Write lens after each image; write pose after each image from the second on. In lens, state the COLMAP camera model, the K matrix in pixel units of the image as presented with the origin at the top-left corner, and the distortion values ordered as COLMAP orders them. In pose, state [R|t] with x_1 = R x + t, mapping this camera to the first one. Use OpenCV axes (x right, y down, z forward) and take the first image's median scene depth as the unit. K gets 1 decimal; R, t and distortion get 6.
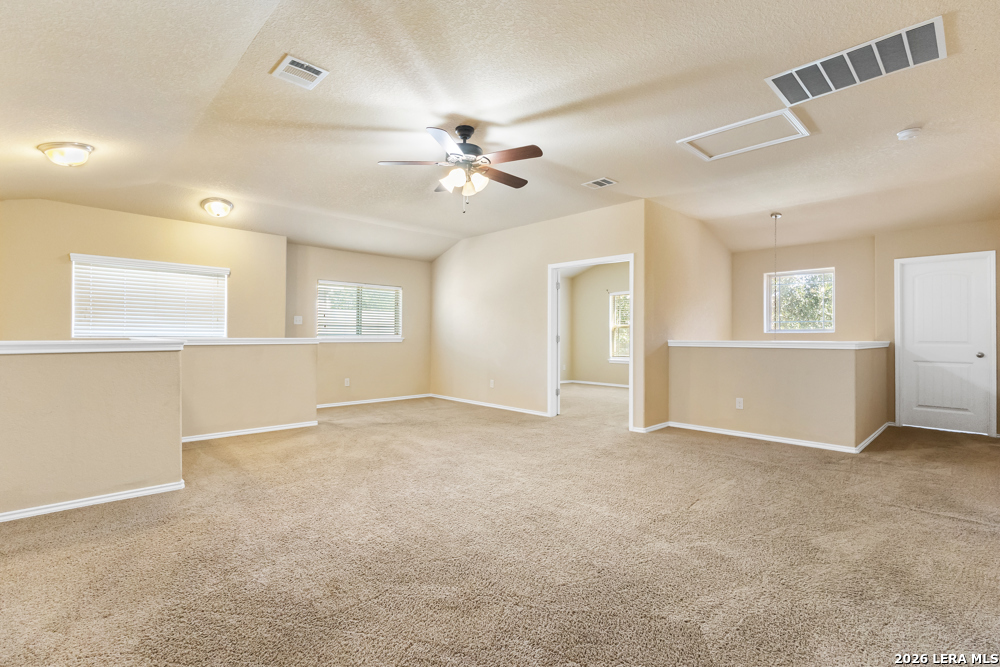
lens RADIAL K [[471.8, 0, 500.0], [0, 471.8, 333.5], [0, 0, 1]] dist [-0.001849, -0.000908]
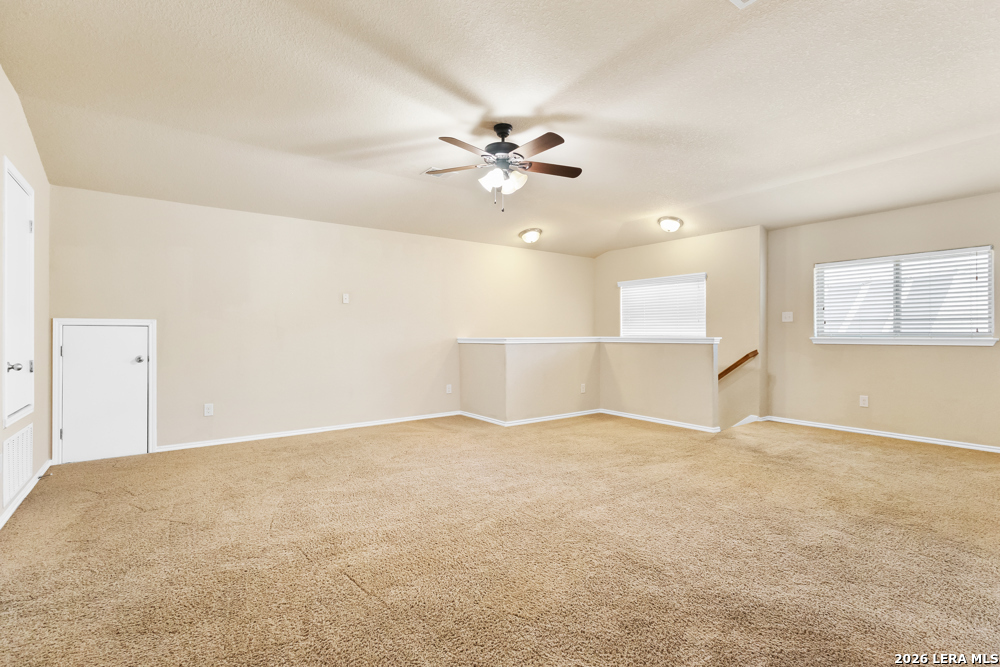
lens RADIAL K [[471.8, 0, 500.0], [0, 471.8, 333.5], [0, 0, 1]] dist [-0.001849, -0.000908]
pose [[-0.084805, 0.003034, -0.996393, 0.612888], [0.017538, 0.999845, 0.001552, -0.012562], [0.996243, -0.017343, -0.084845, 0.745629]]
